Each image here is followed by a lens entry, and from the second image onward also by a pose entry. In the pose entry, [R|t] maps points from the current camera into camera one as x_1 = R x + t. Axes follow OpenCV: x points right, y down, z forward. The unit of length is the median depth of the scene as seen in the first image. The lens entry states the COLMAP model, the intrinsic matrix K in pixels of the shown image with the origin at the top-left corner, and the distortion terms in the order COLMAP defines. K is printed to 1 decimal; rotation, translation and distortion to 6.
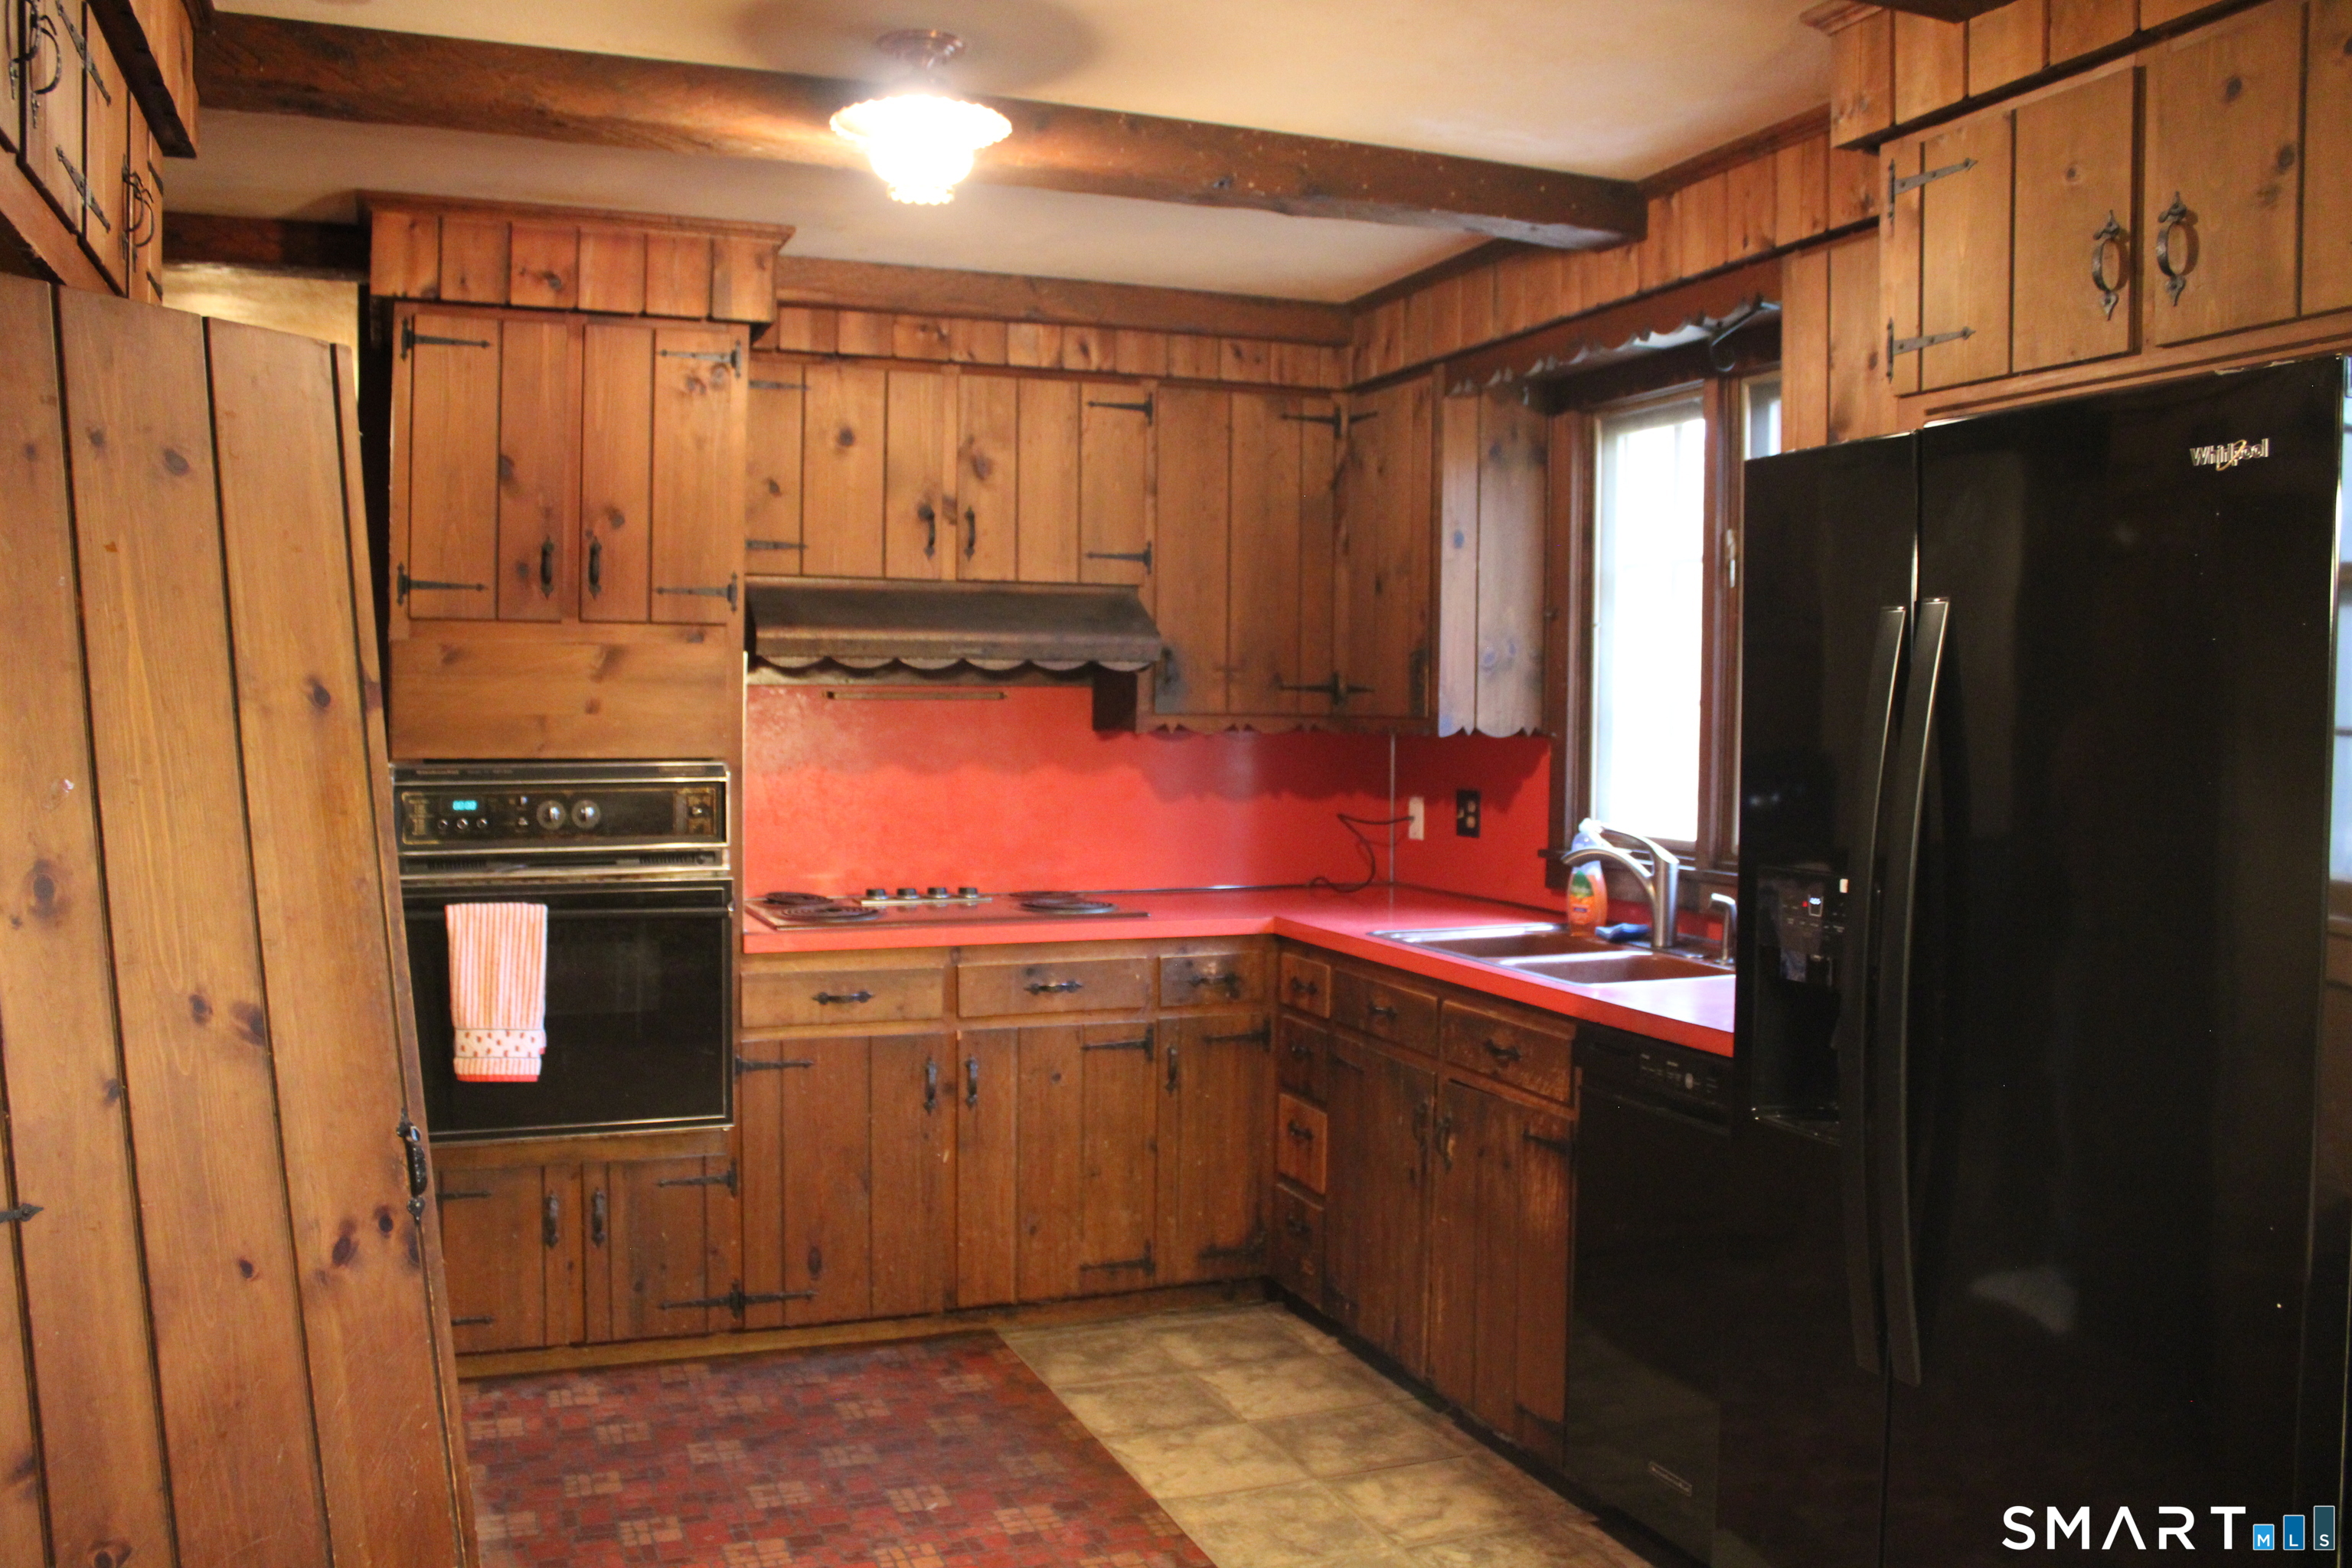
lens RADIAL K [[1950.1, 0, 1153.1], [0, 1950.1, 781.4], [0, 0, 1]] dist [-0.161315, 0.143804]
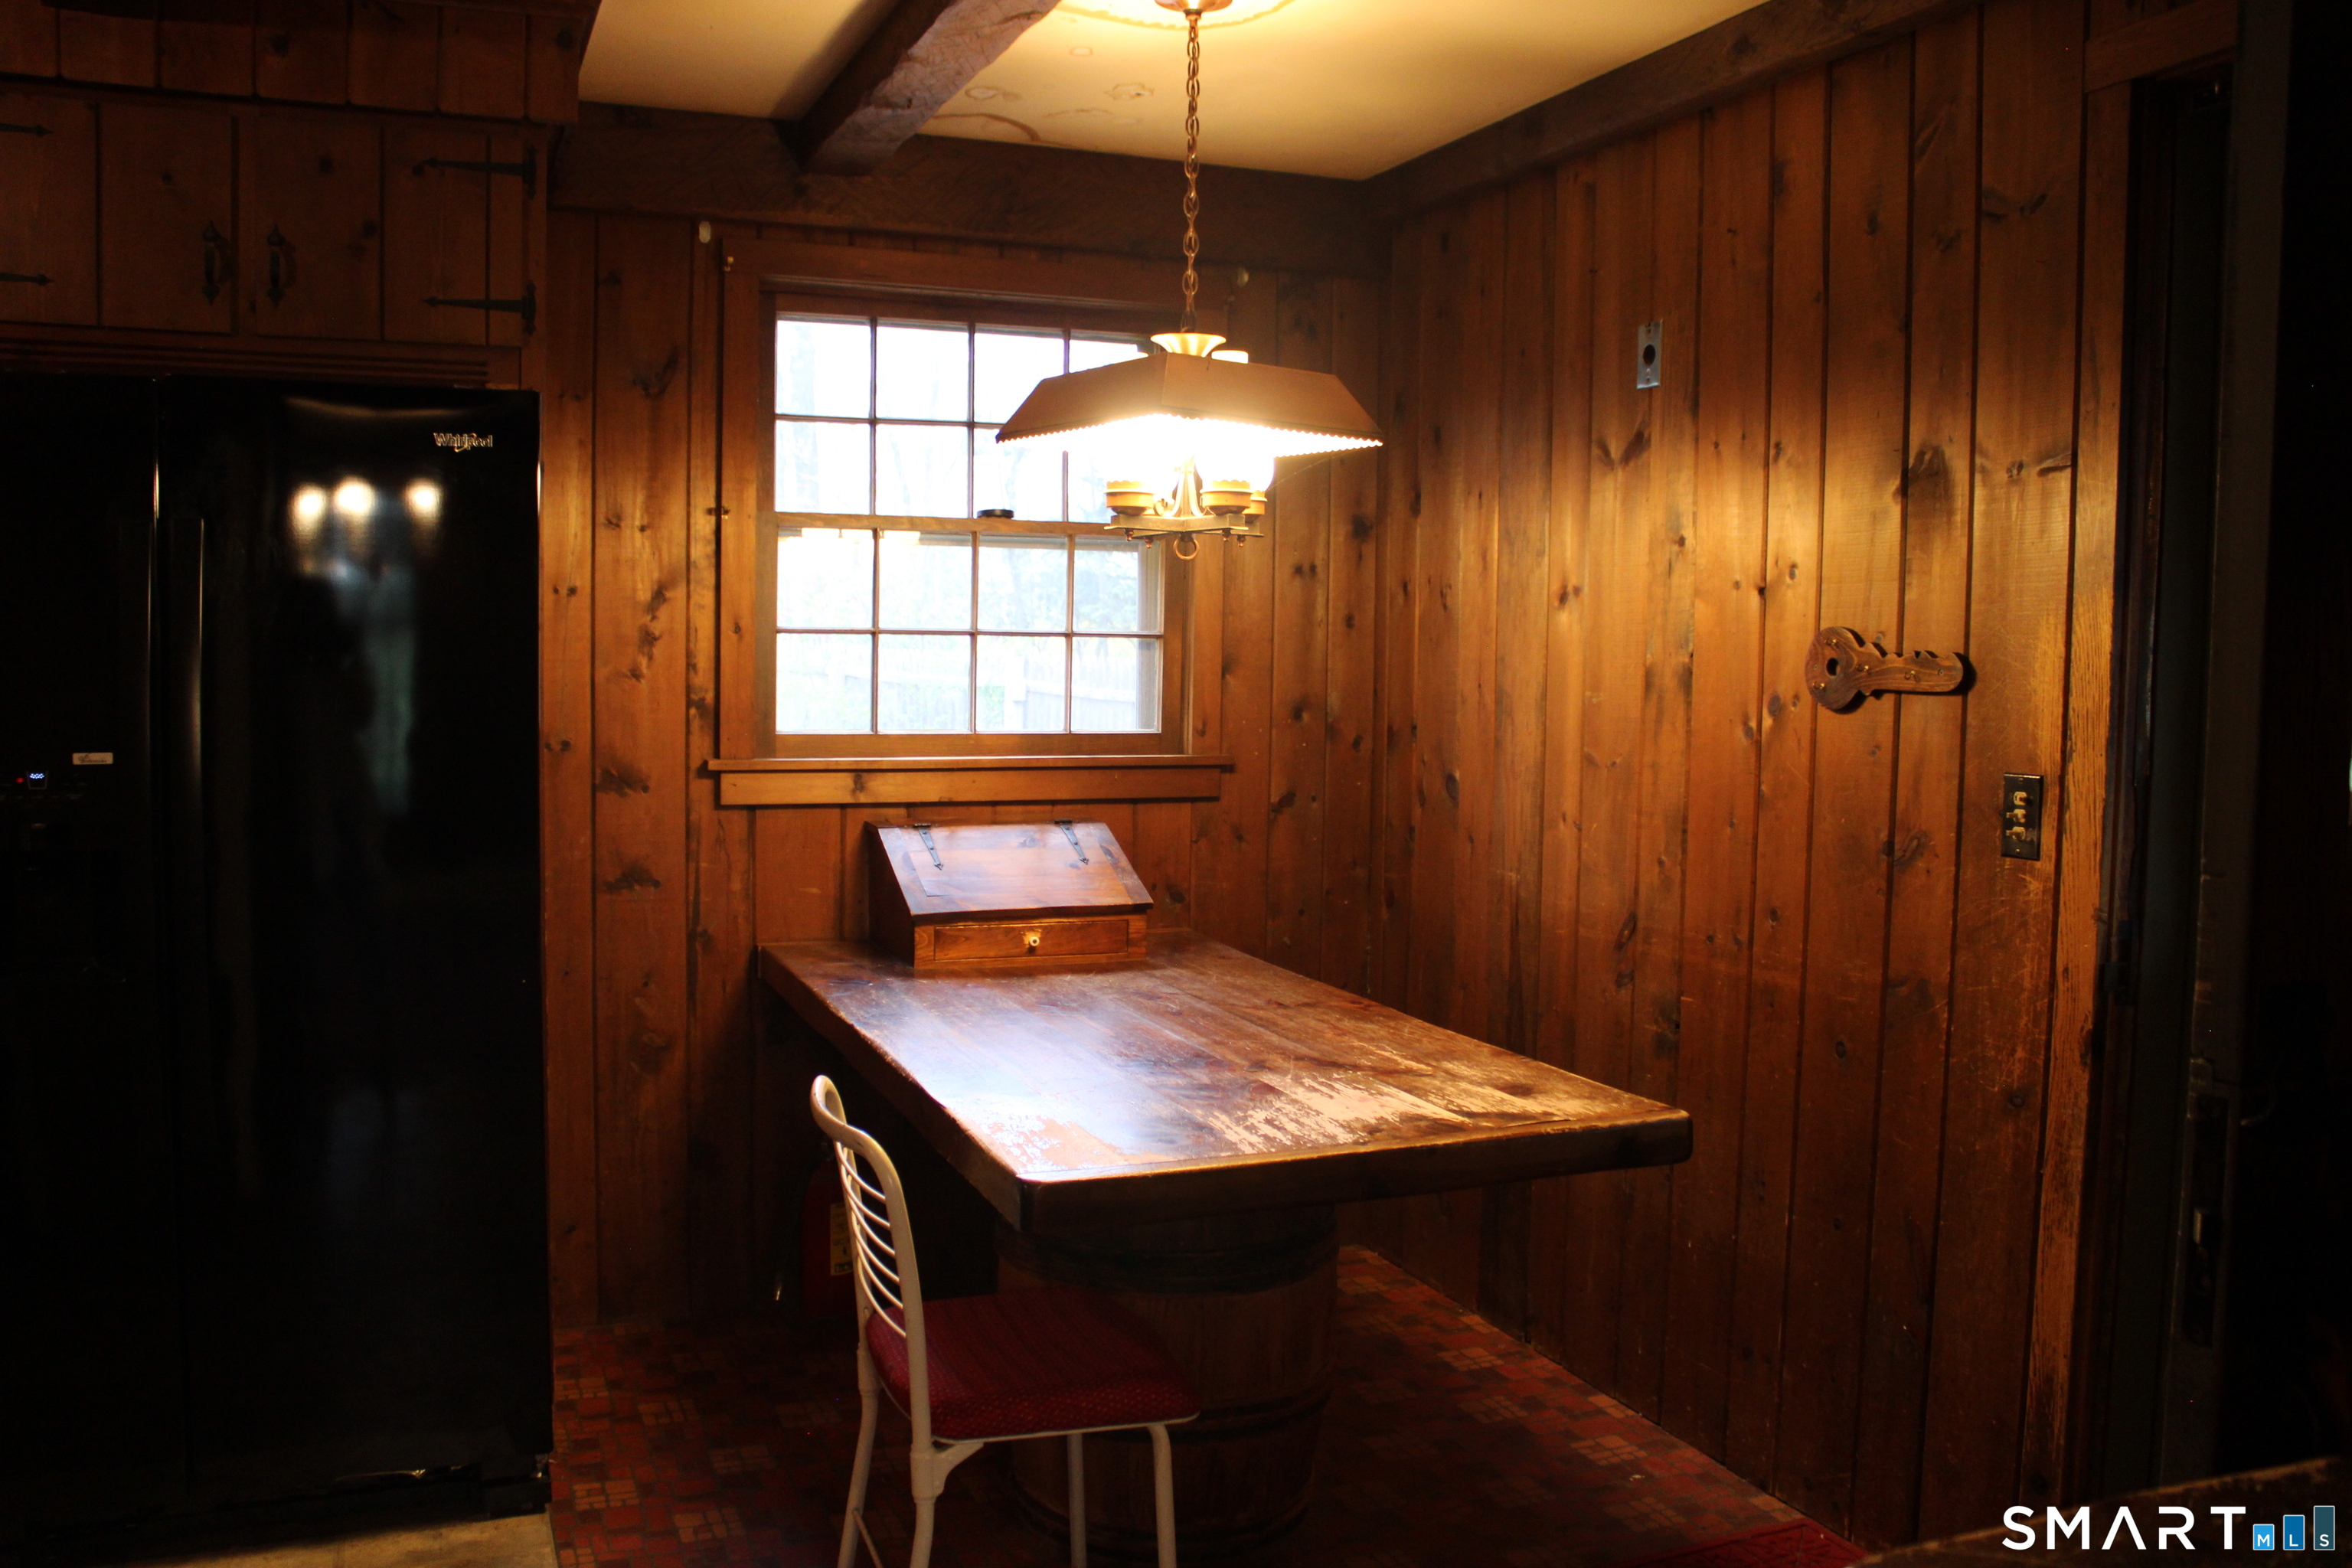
lens RADIAL K [[1950.1, 0, 1153.1], [0, 1950.1, 781.4], [0, 0, 1]] dist [-0.161315, 0.143804]
pose [[-0.018864, -0.083893, 0.996296, -0.857631], [0.024647, 0.996132, 0.084345, -0.012709], [-0.999518, 0.026147, -0.016724, 0.399354]]
